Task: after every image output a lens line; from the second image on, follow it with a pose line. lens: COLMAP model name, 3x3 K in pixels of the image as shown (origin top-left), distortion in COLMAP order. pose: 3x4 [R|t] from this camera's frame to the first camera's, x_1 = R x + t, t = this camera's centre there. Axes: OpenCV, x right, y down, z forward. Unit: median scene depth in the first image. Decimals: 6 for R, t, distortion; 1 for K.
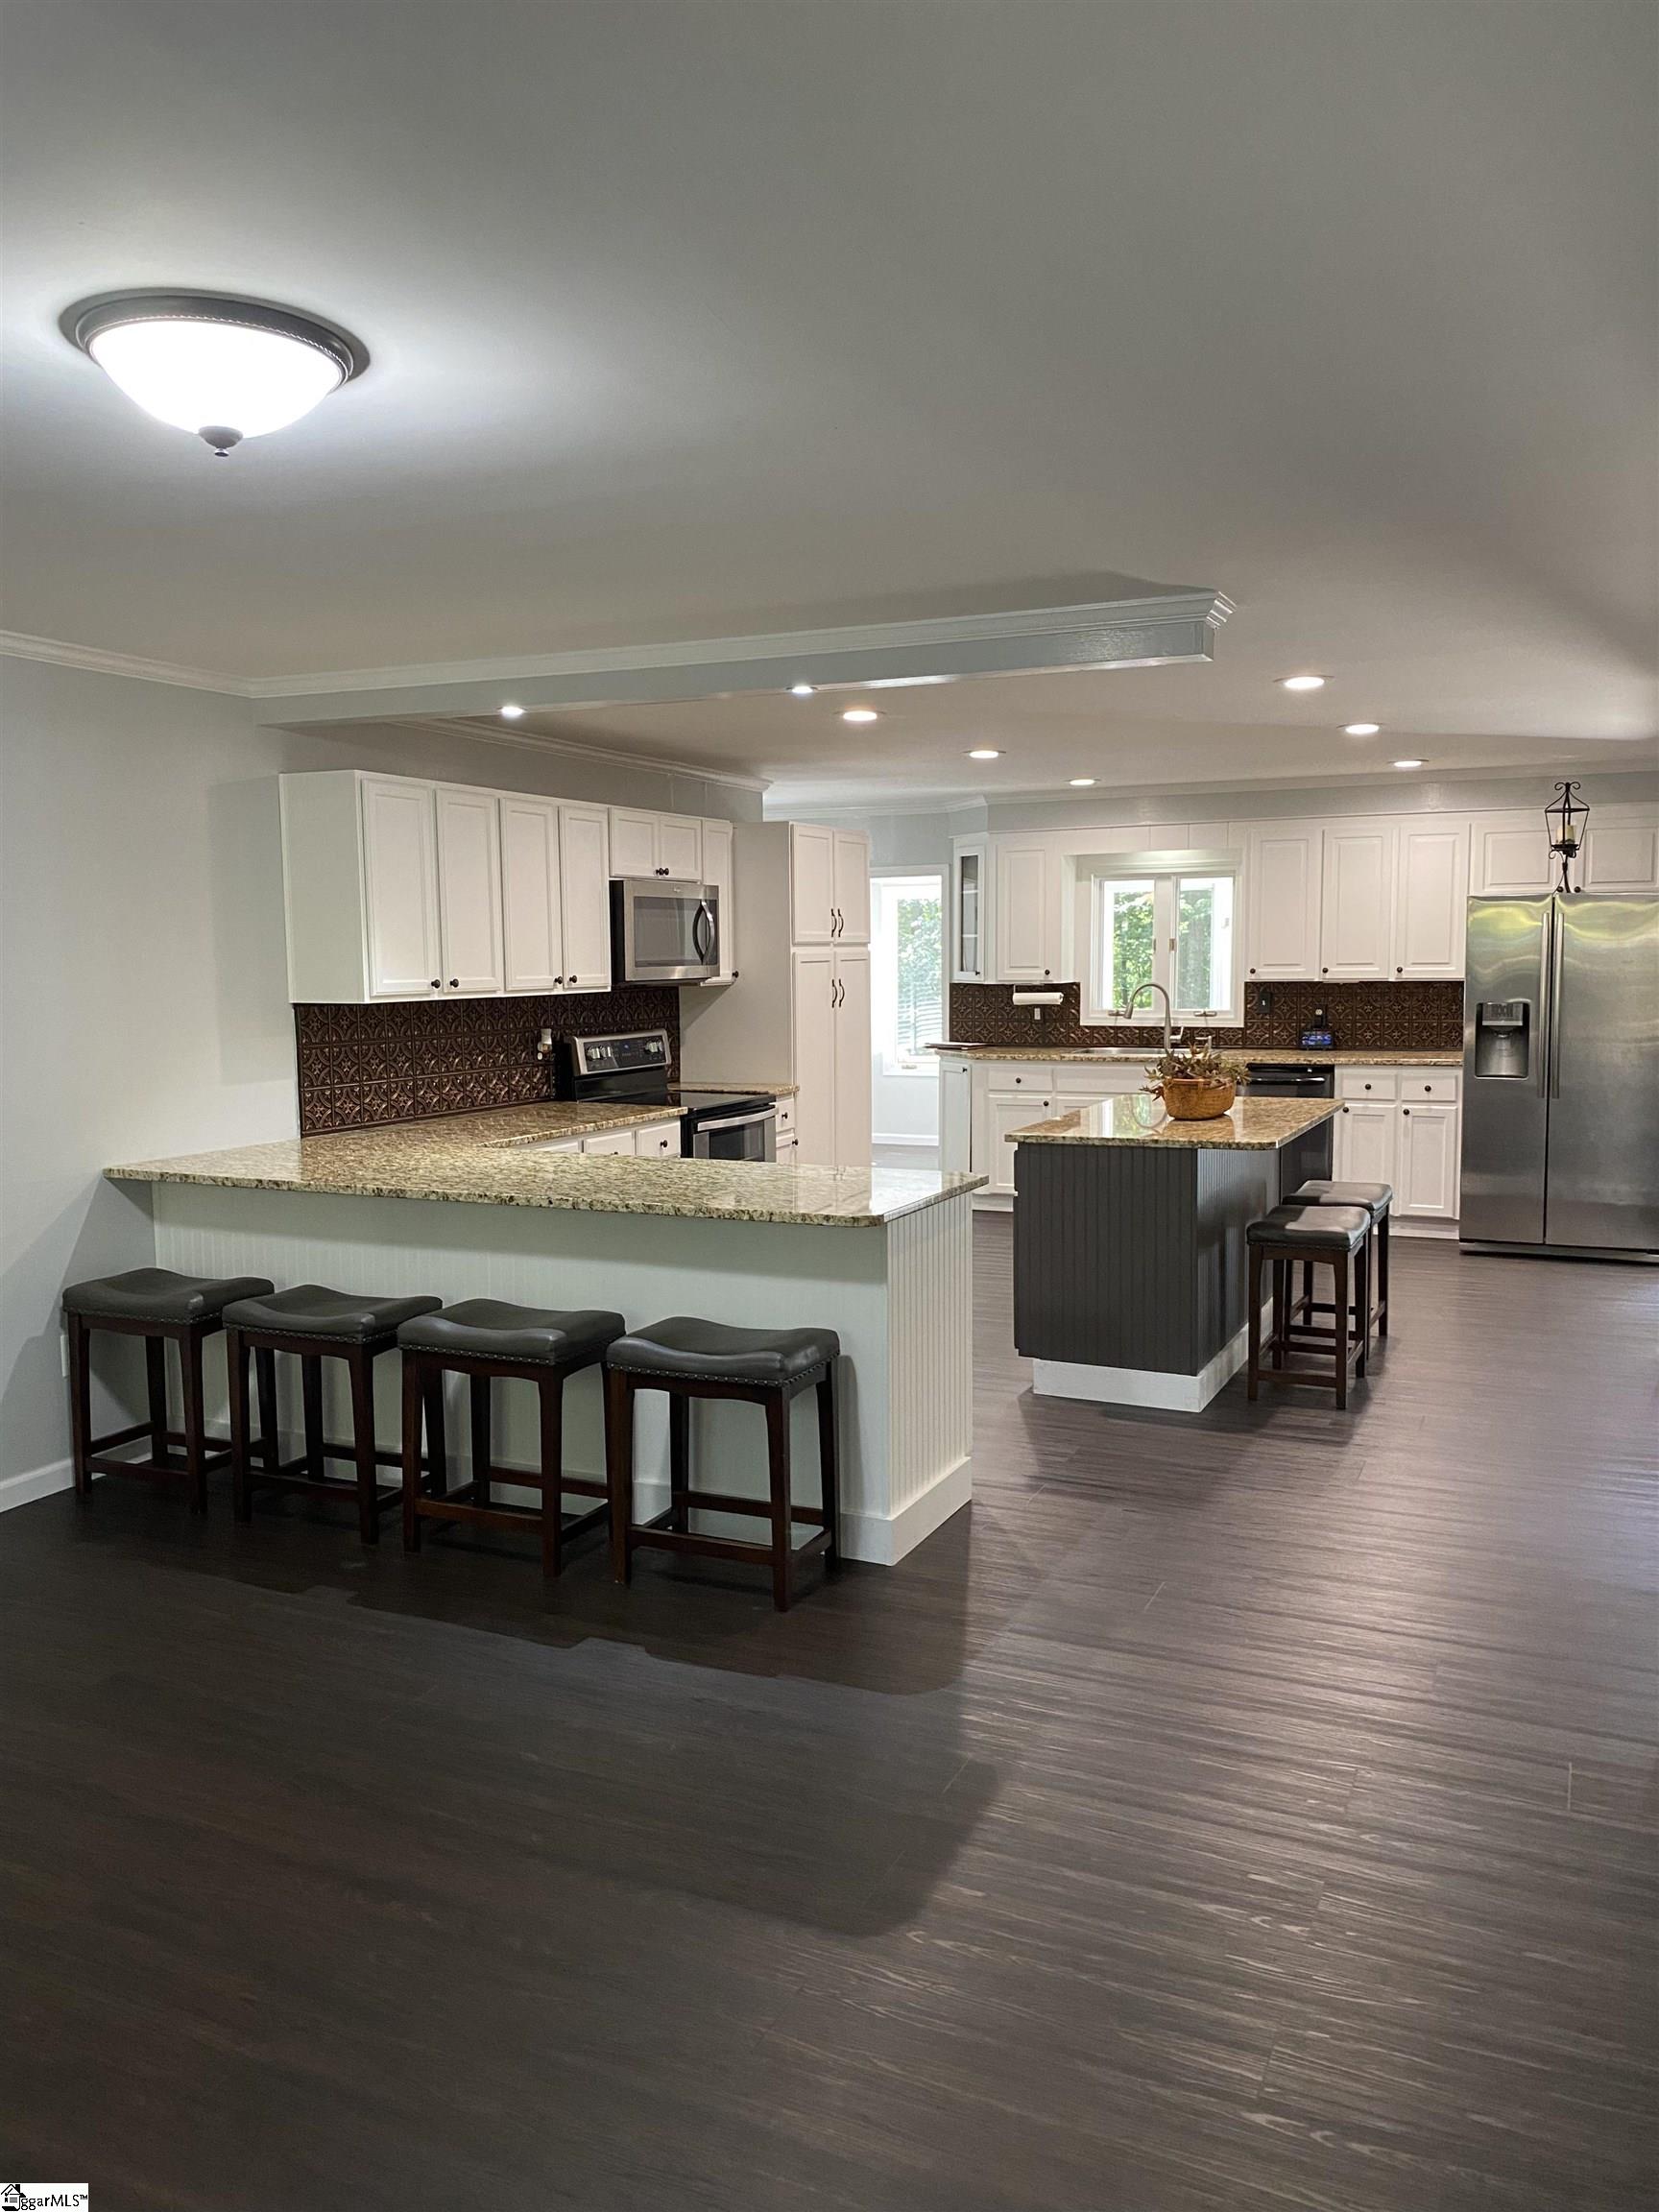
lens RADIAL K [[1710.2, 0, 821.5], [0, 1710.2, 1110.6], [0, 0, 1]] dist [0.073033, -0.108053]
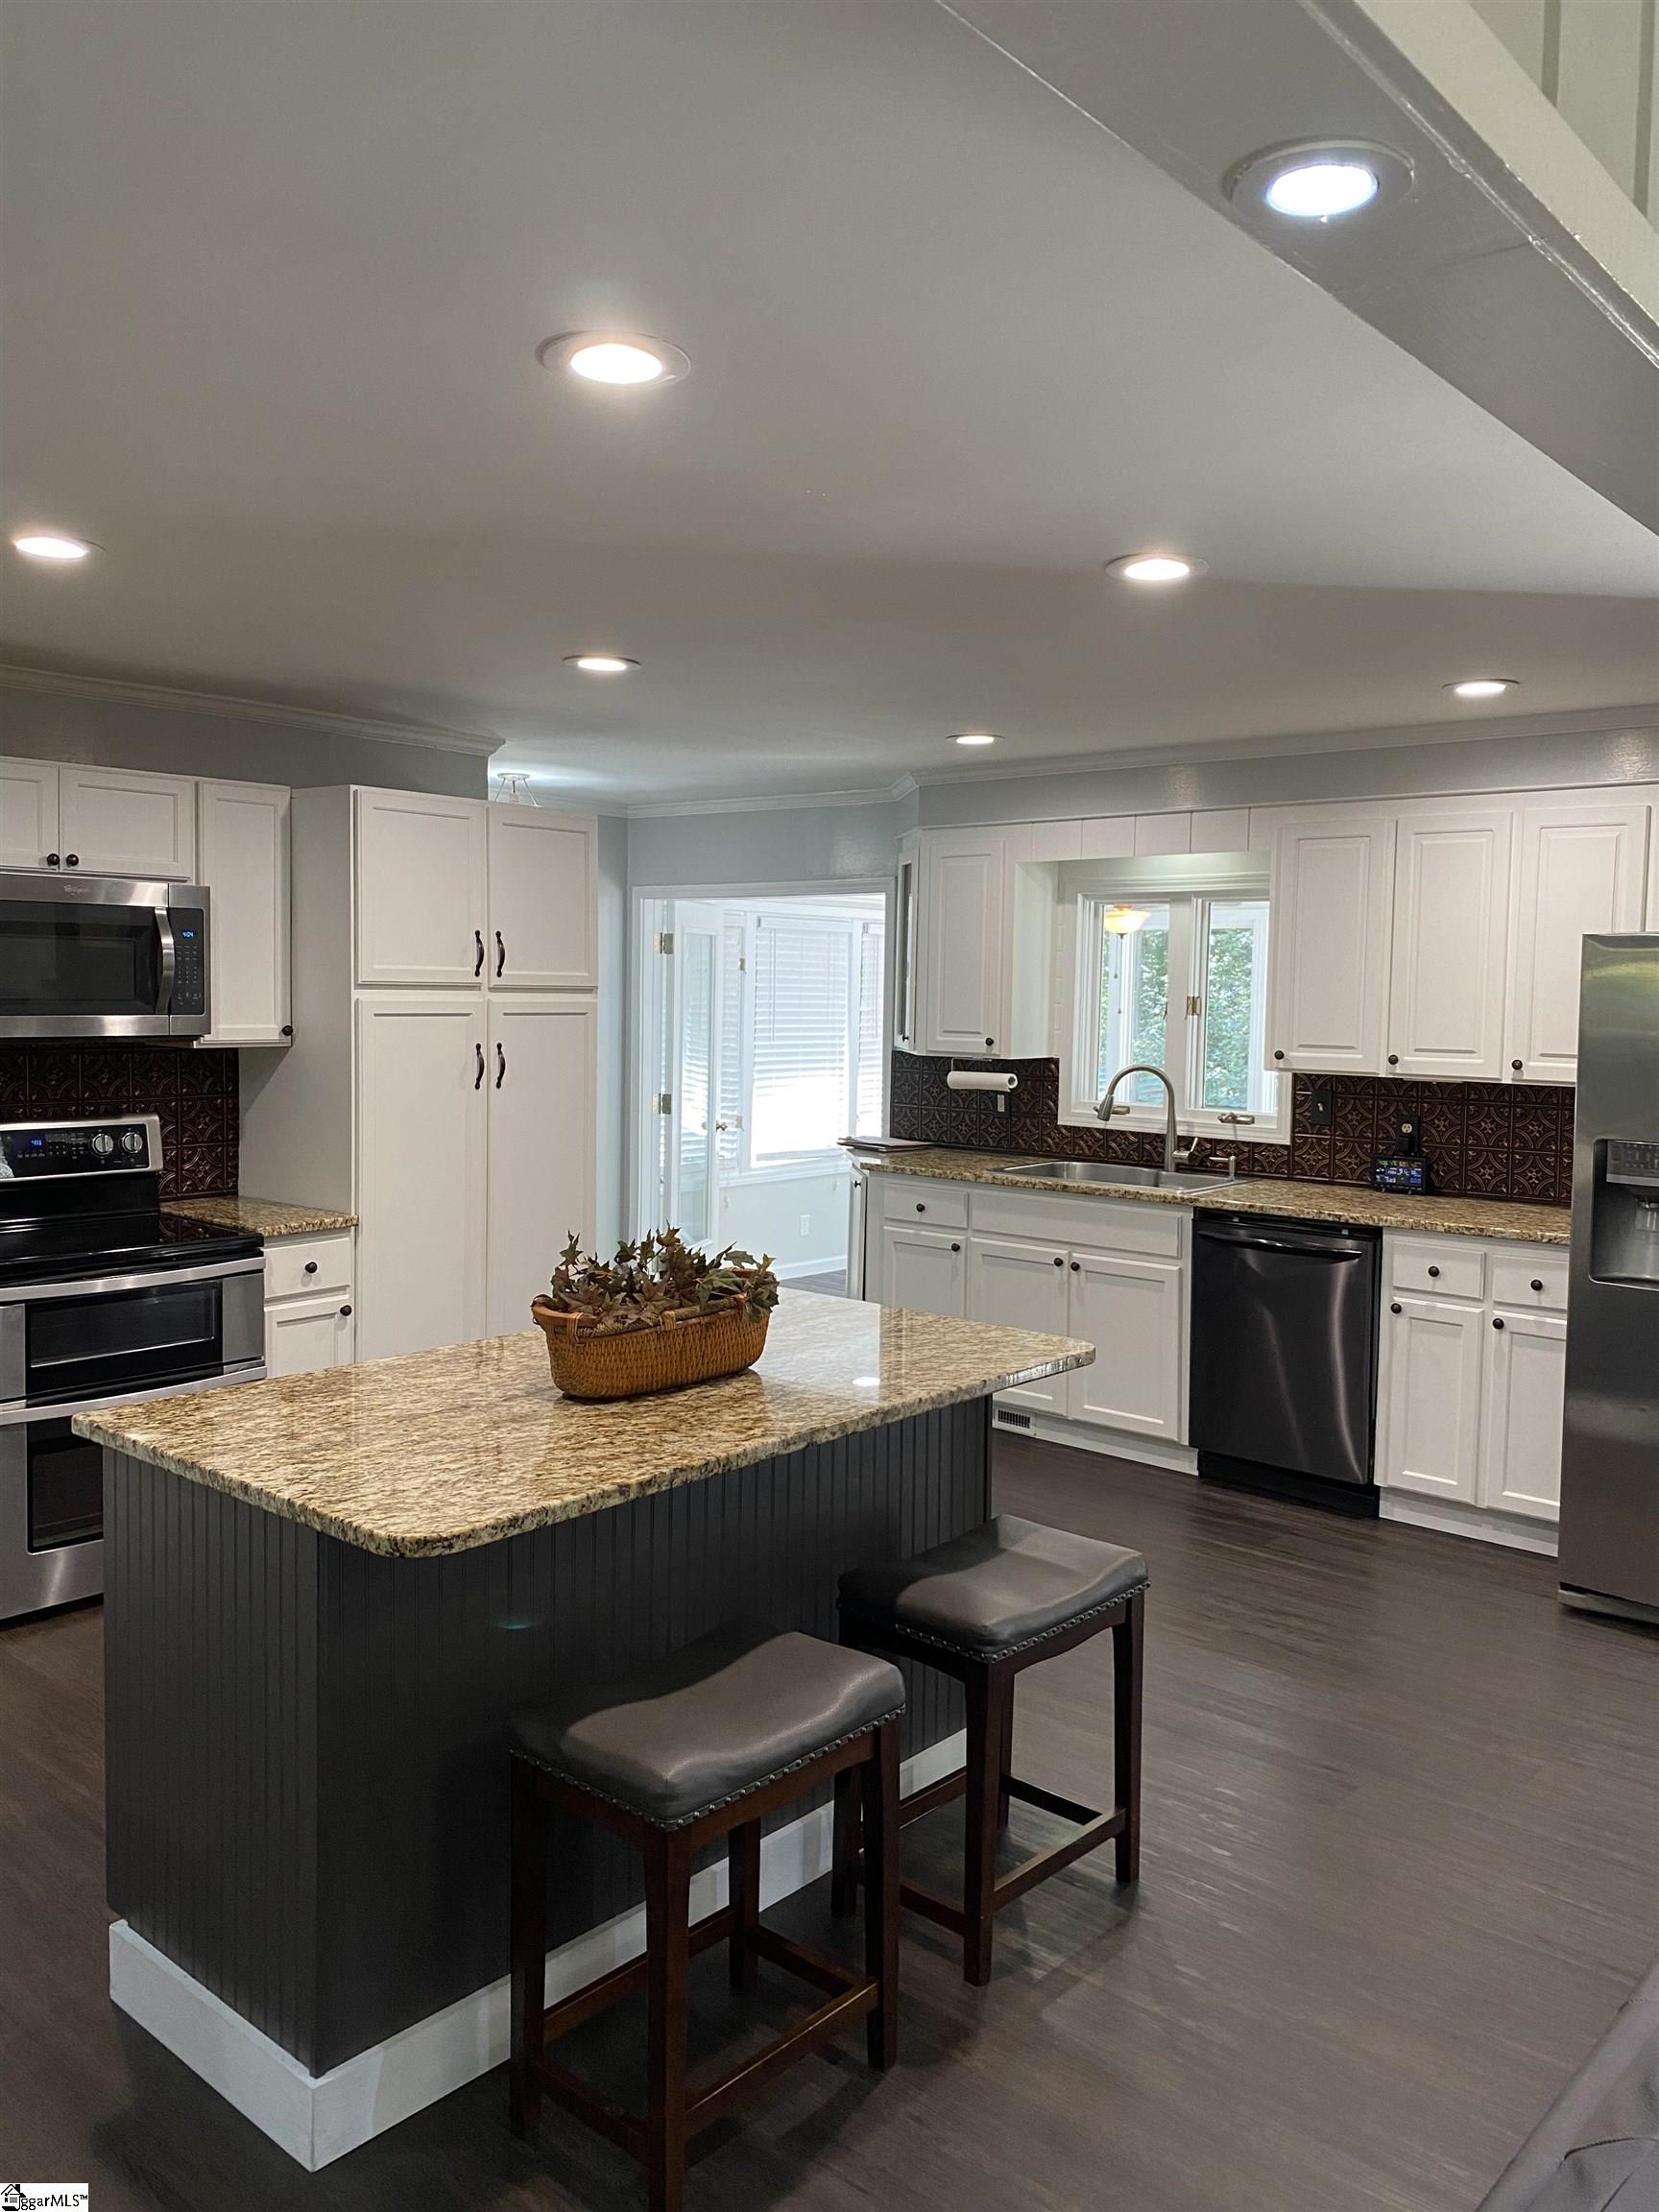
lens RADIAL K [[1710.2, 0, 824.9], [0, 1710.2, 1064.8], [0, 0, 1]] dist [0.073033, -0.108053]
pose [[0.960581, 0.042119, -0.274791, 0.256933], [-0.055361, 0.997640, -0.040607, -0.043439], [0.272432, 0.054219, 0.960646, 0.371855]]
